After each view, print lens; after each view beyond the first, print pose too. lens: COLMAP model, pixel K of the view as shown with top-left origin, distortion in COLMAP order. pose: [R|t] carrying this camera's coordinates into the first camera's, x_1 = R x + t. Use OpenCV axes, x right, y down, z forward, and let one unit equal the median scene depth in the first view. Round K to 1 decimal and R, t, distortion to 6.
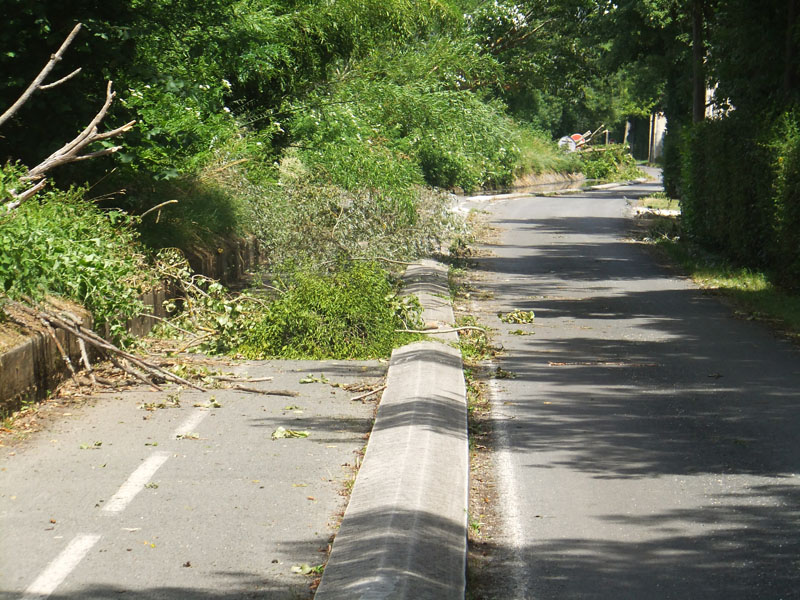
lens RADIAL K [[4259.2, 0, 400.0], [0, 4259.2, 300.0], [0, 0, 1]] dist [-0.056618, -1.137694]
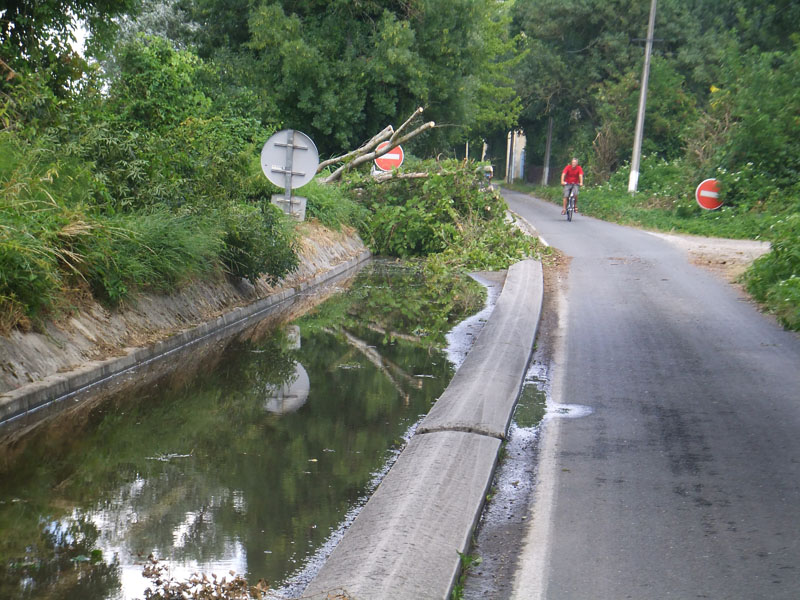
lens RADIAL K [[2359.5, 0, 400.0], [0, 2359.5, 300.0], [0, 0, 1]] dist [0.018045, 0.032078]
pose [[0.999767, 0.011080, 0.018508, 0.037250], [-0.011478, 0.999701, 0.021576, -0.025473], [-0.018263, -0.021783, 0.999596, 0.702223]]
